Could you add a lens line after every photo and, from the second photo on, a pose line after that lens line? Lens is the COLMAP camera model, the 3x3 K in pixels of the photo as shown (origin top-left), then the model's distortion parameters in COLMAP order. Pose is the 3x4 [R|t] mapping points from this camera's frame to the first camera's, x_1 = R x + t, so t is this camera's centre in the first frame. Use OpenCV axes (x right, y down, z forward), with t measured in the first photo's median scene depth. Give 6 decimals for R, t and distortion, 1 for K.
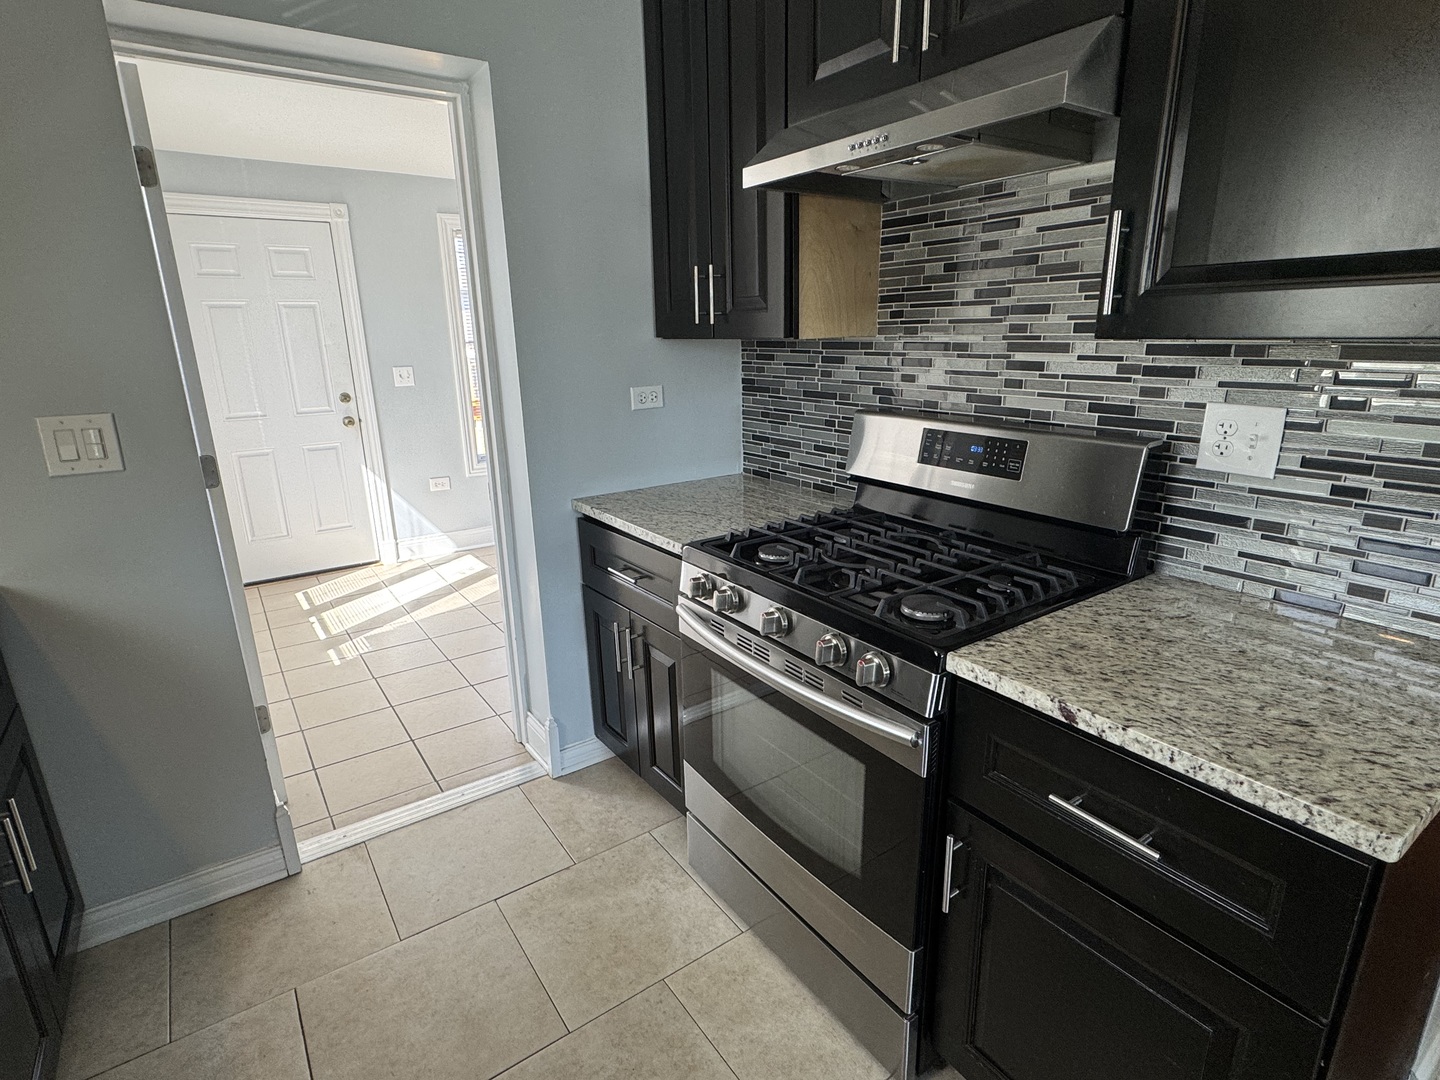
lens RADIAL K [[740.6, 0, 715.4], [0, 740.6, 542.5], [0, 0, 1]] dist [-0.000450, -0.000210]
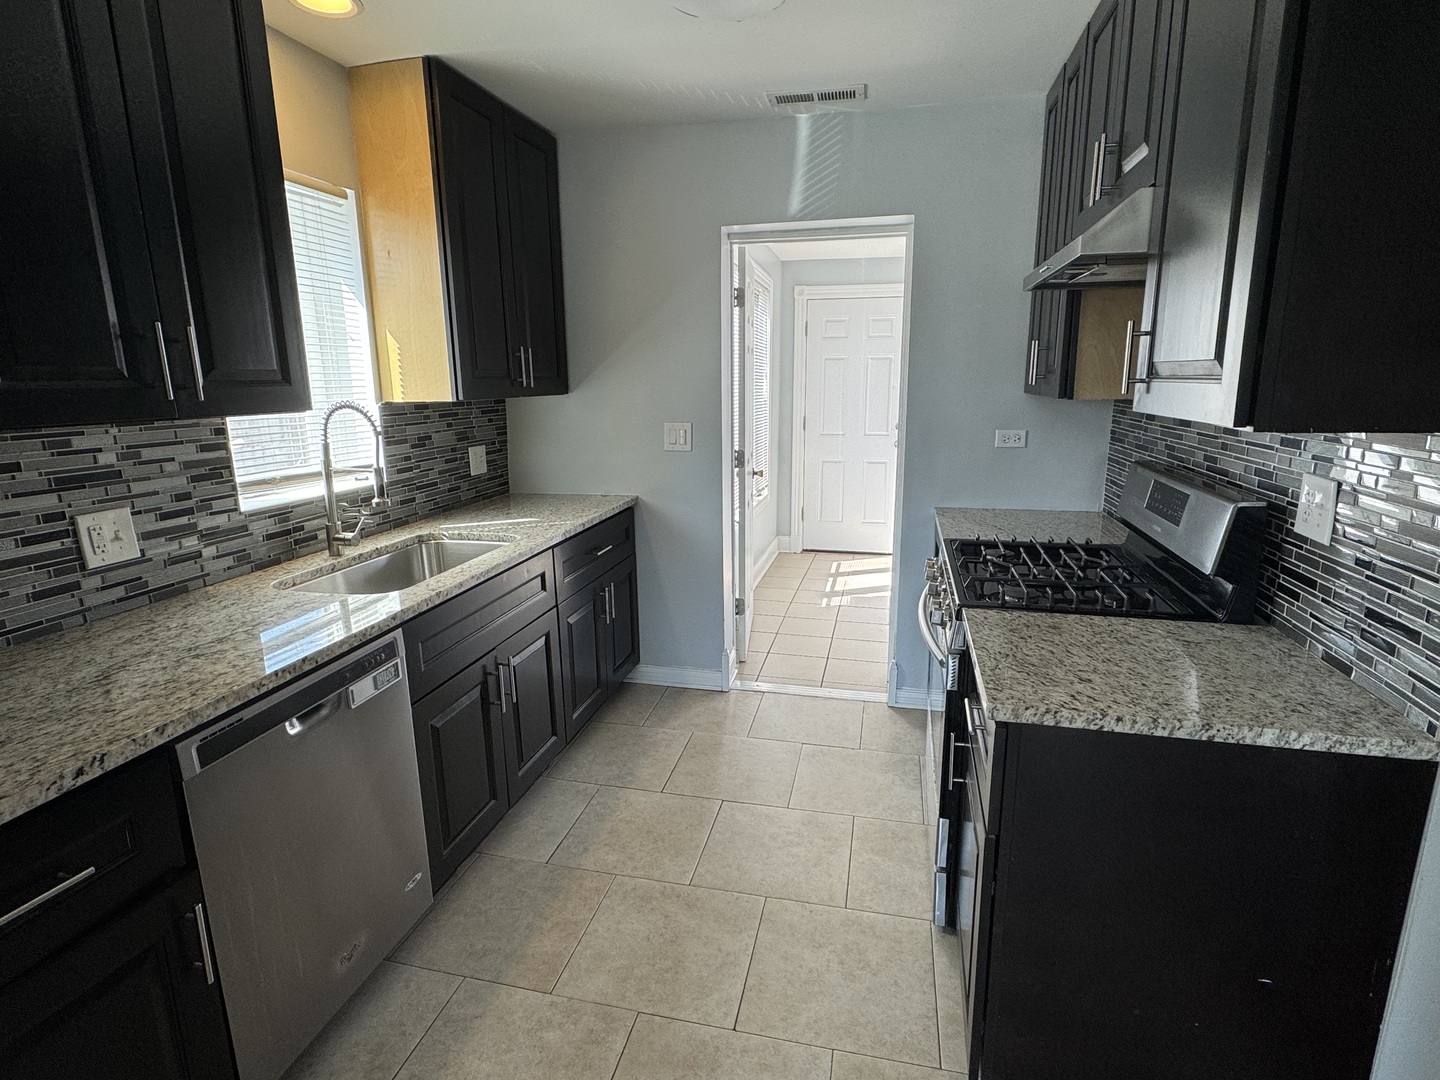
lens RADIAL K [[740.6, 0, 724.2], [0, 740.6, 536.6], [0, 0, 1]] dist [-0.000450, -0.000210]
pose [[0.674390, 0.171733, -0.718127, 0.762211], [-0.209767, 0.977064, 0.036664, 0.038297], [0.707952, 0.125914, 0.694946, -0.313867]]
